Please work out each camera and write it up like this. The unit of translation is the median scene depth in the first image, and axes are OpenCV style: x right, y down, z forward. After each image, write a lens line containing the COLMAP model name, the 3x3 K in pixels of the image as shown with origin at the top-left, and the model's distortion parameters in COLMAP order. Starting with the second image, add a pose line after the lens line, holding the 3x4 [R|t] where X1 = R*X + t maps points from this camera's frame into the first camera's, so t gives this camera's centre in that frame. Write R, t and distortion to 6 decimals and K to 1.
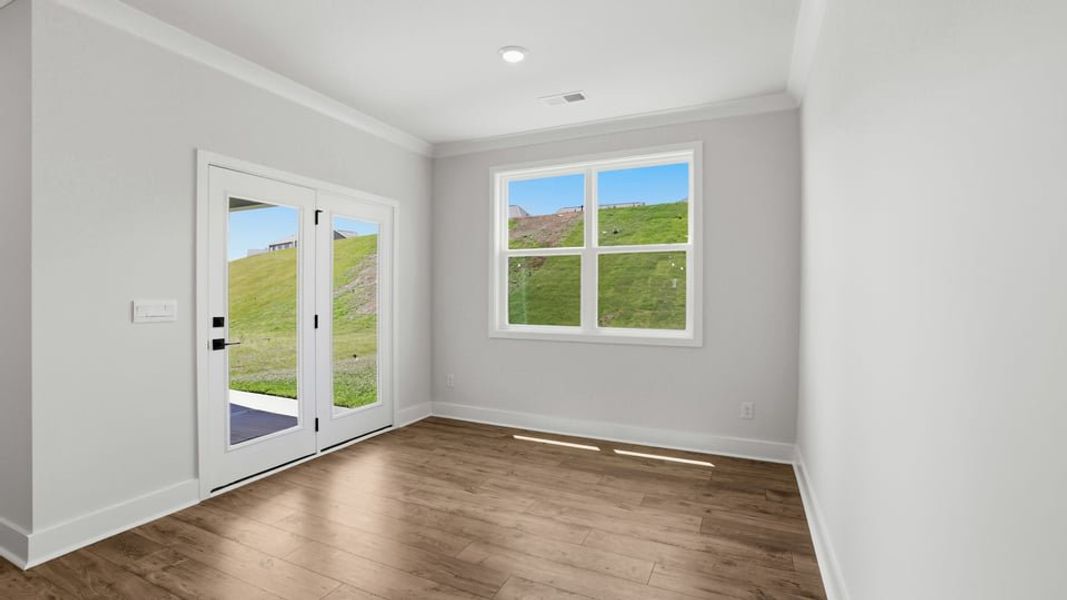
lens RADIAL K [[473.2, 0, 540.2], [0, 473.2, 294.7], [0, 0, 1]] dist [-0.002039, 0.000005]
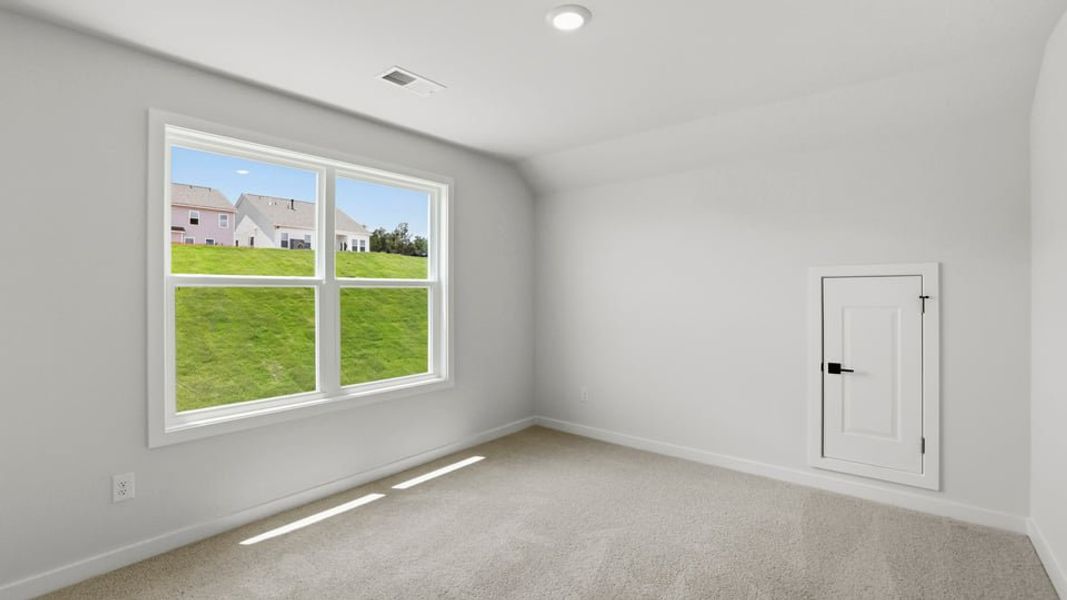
lens RADIAL K [[473.2, 0, 526.6], [0, 473.2, 295.8], [0, 0, 1]] dist [-0.002039, 0.000005]
pose [[0.301038, -0.001346, 0.953611, -0.489255], [0.013930, 0.999899, -0.002986, -0.065752], [-0.953510, 0.014183, 0.301026, 0.497742]]
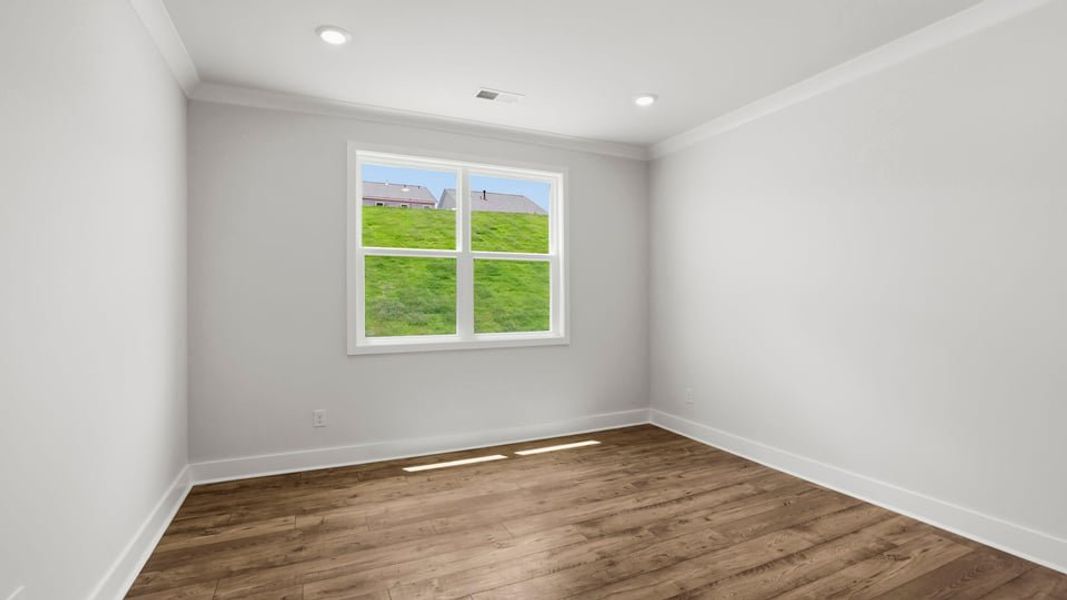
lens RADIAL K [[473.2, 0, 534.9], [0, 473.2, 295.2], [0, 0, 1]] dist [-0.002039, 0.000005]
pose [[0.663681, 0.000144, 0.748016, -0.520012], [0.010410, 0.999901, -0.009428, 0.000692], [-0.747944, 0.014044, 0.663614, 0.259561]]
